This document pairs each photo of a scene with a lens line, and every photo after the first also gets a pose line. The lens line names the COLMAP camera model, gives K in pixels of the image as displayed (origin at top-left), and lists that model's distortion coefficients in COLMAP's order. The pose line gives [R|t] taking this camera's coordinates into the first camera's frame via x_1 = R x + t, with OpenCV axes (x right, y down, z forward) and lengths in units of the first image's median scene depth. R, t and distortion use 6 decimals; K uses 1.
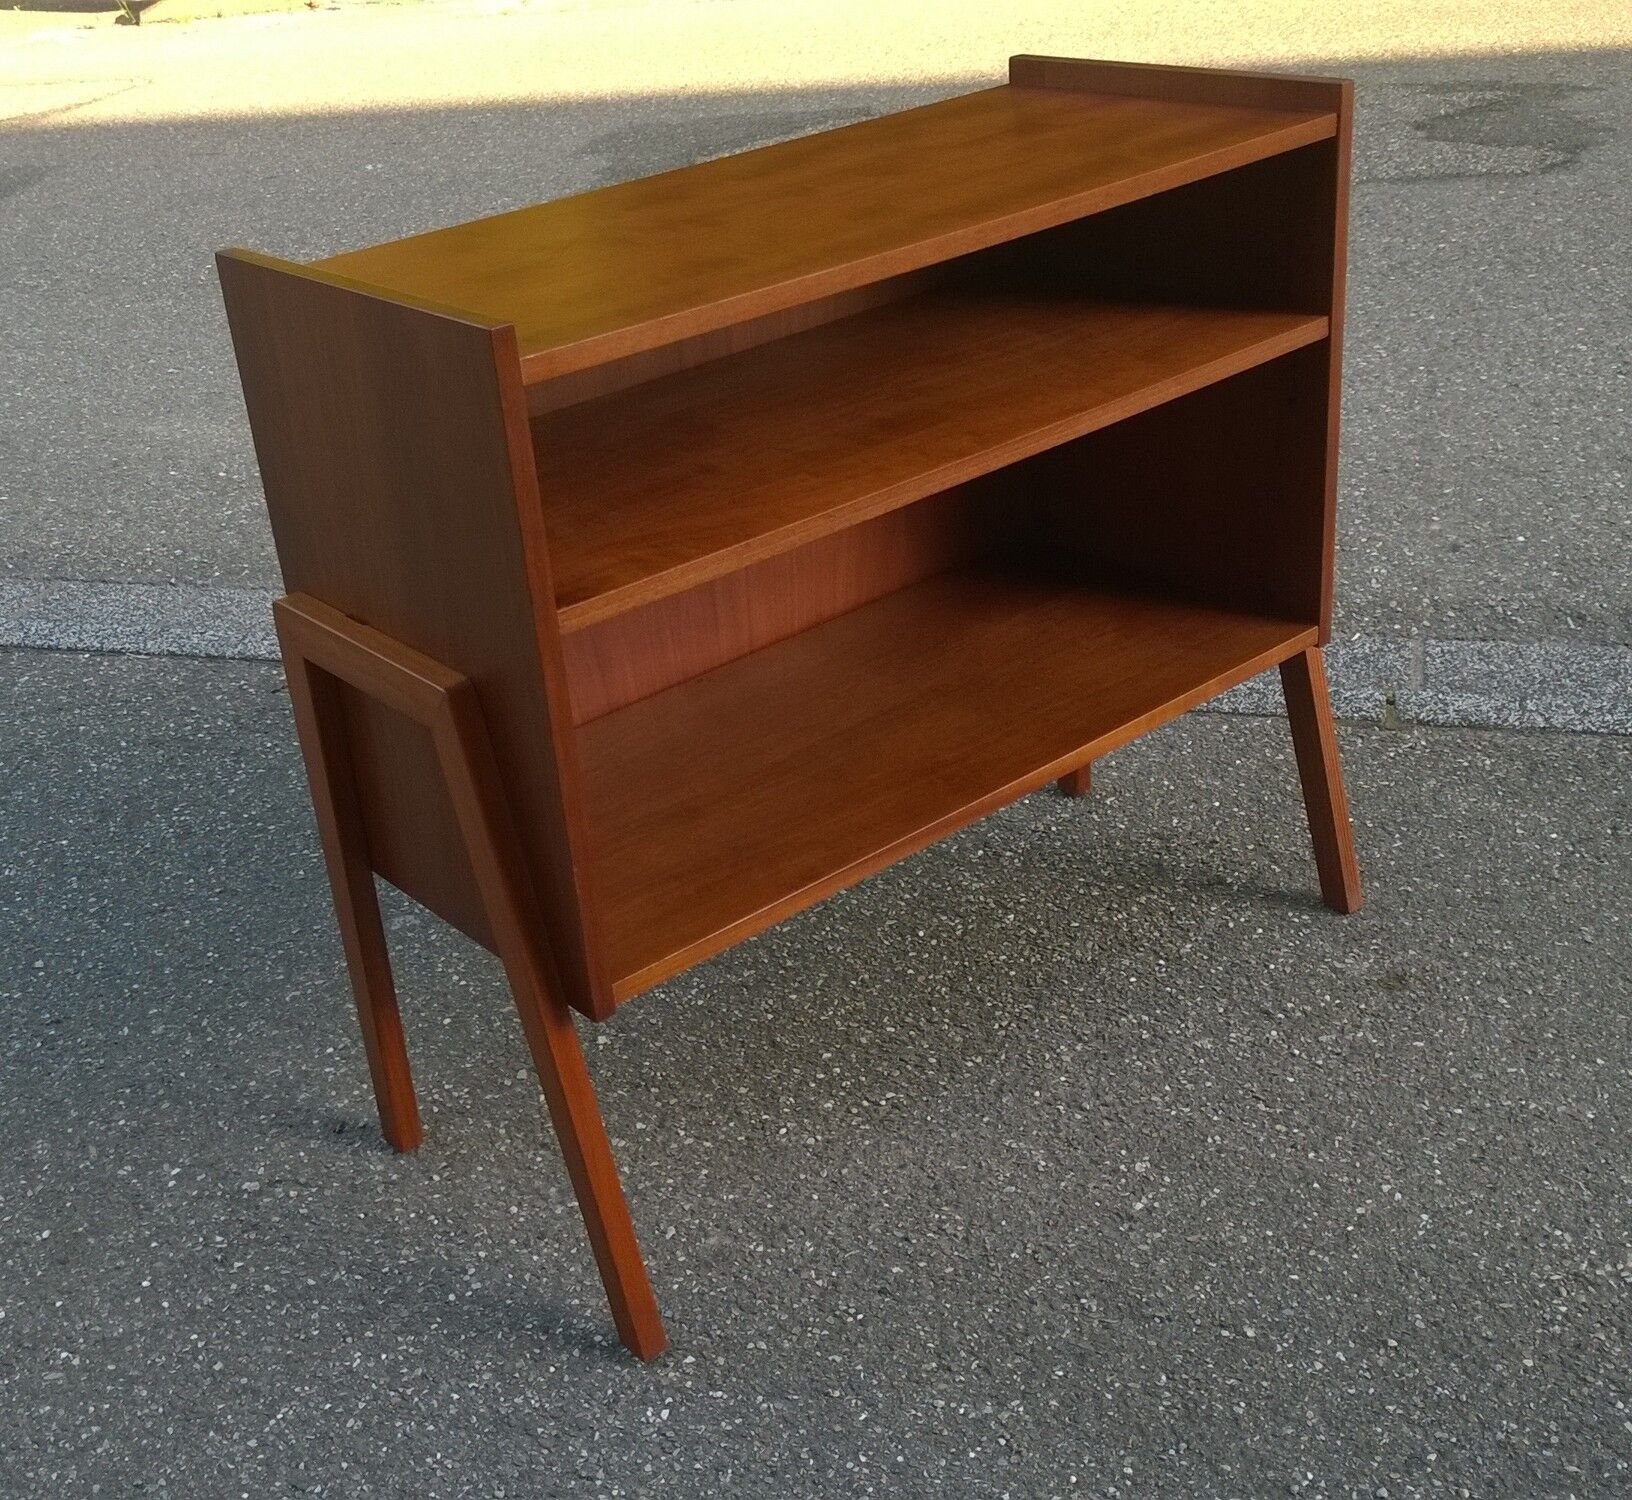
lens RADIAL K [[2062.3, 0, 759.1], [0, 2062.3, 773.1], [0, 0, 1]] dist [-0.010546, 0.000000]
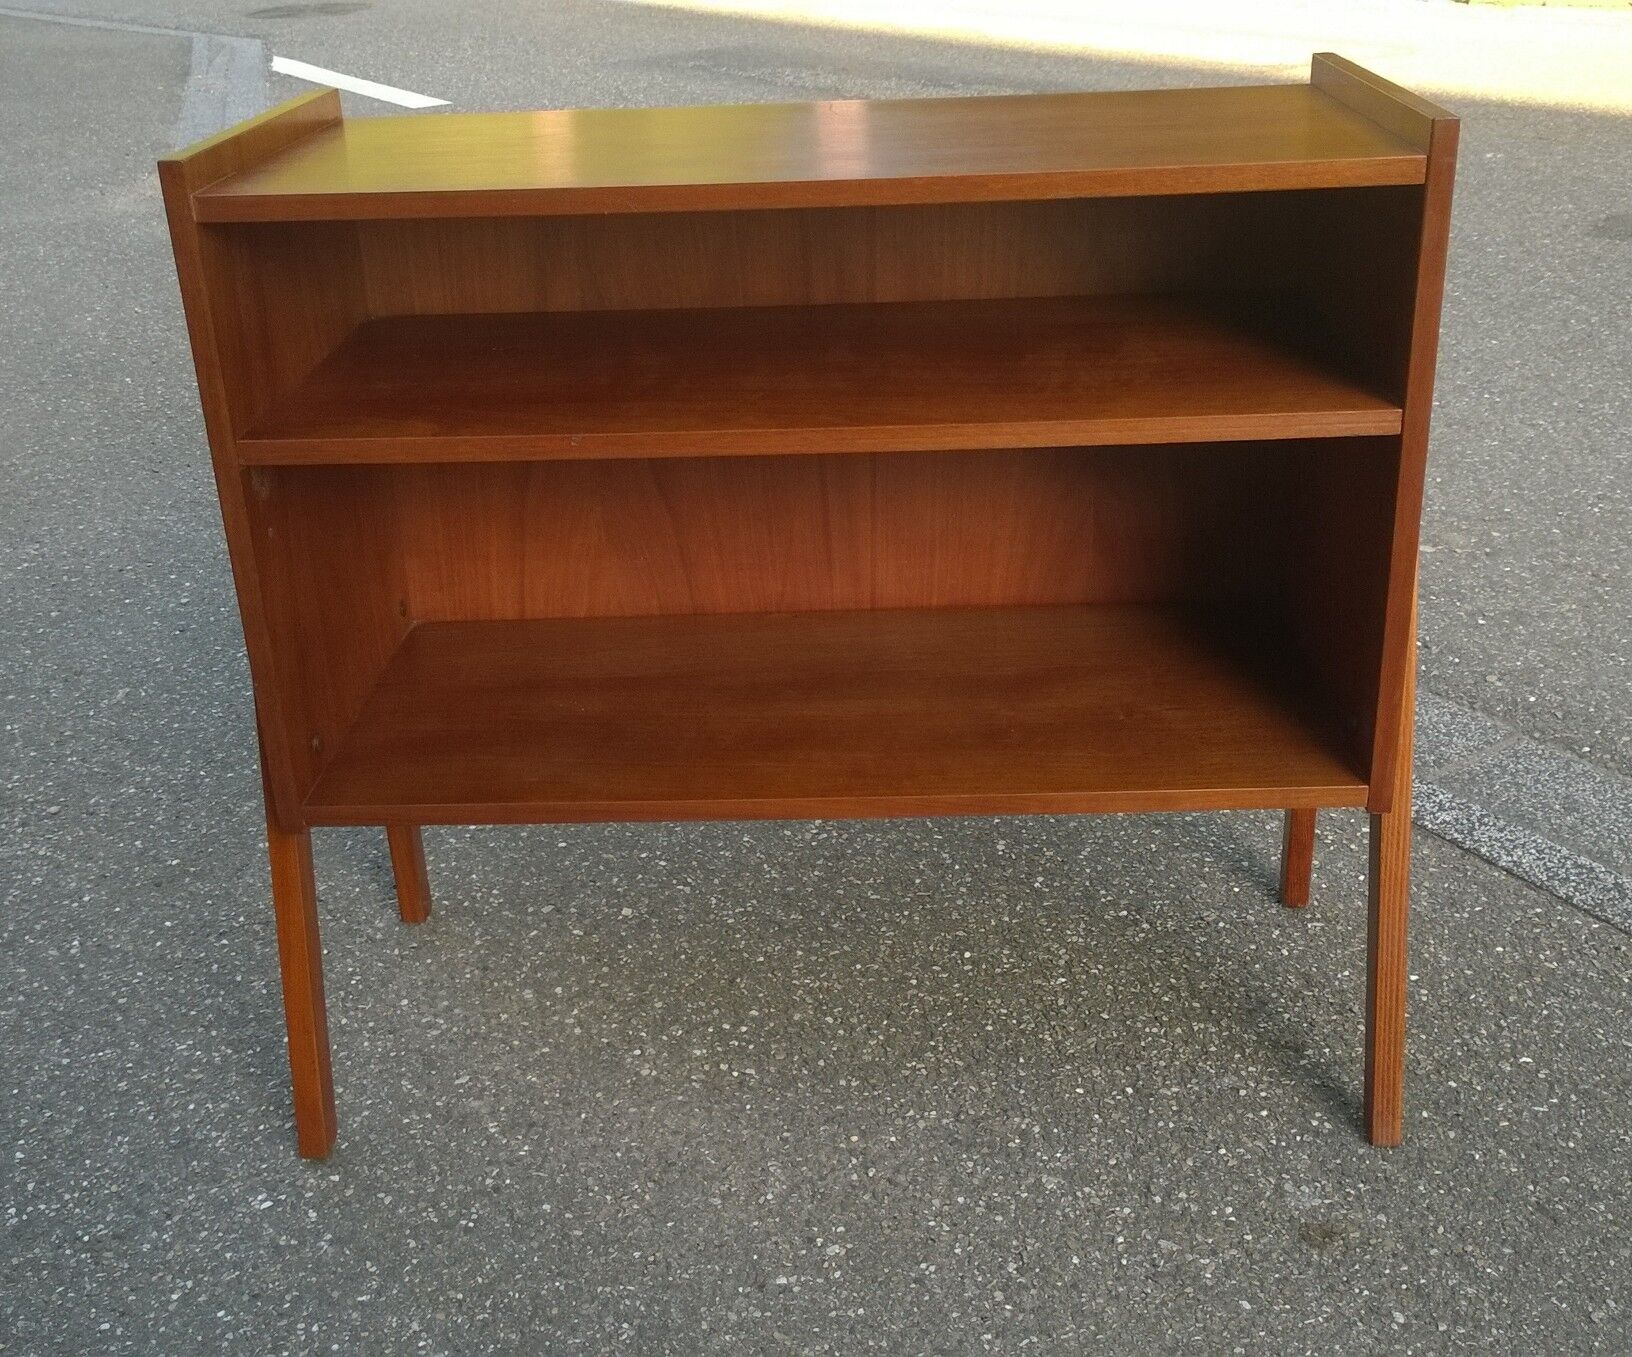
lens RADIAL K [[1882.3, 0, 845.6], [0, 1882.3, 688.9], [0, 0, 1]] dist [-0.002272, 0.000000]
pose [[0.753974, 0.330136, -0.567920, 0.543236], [-0.331644, 0.937574, 0.104726, -0.120740], [0.567041, 0.109386, 0.816394, 0.283484]]
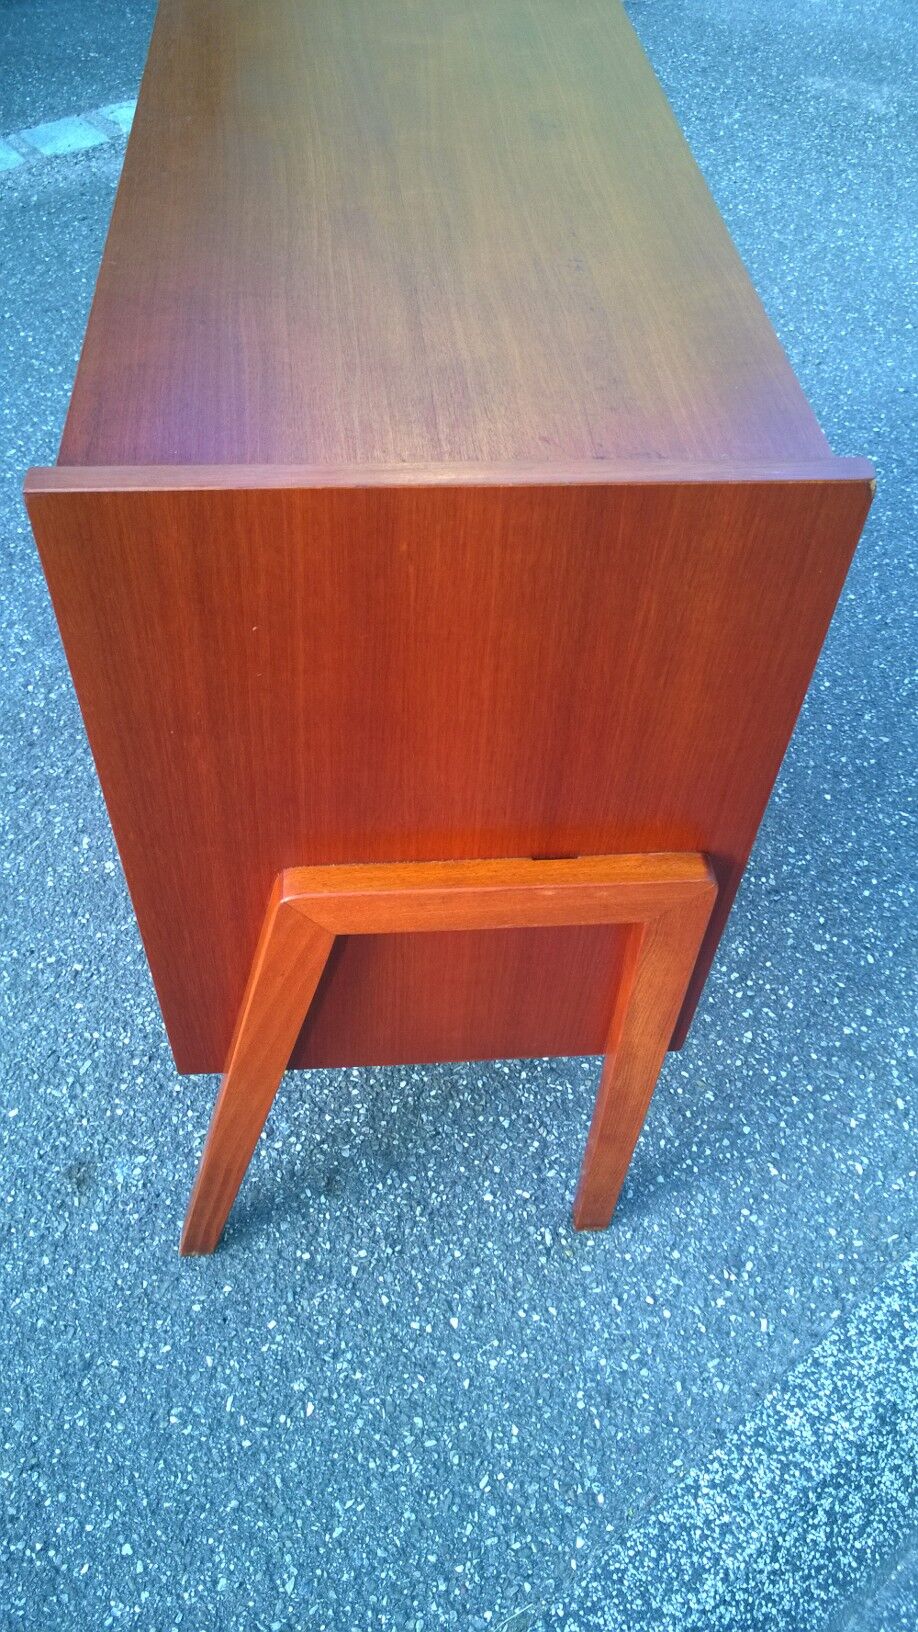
lens RADIAL K [[1268.2, 0, 422.2], [0, 1268.2, 814.1], [0, 0, 1]] dist [0.016094, -0.045458]
pose [[-0.588647, 0.658445, -0.468983, 0.404383], [-0.358752, 0.307108, 0.881465, -0.580855], [0.724425, 0.687120, 0.055440, 1.014723]]
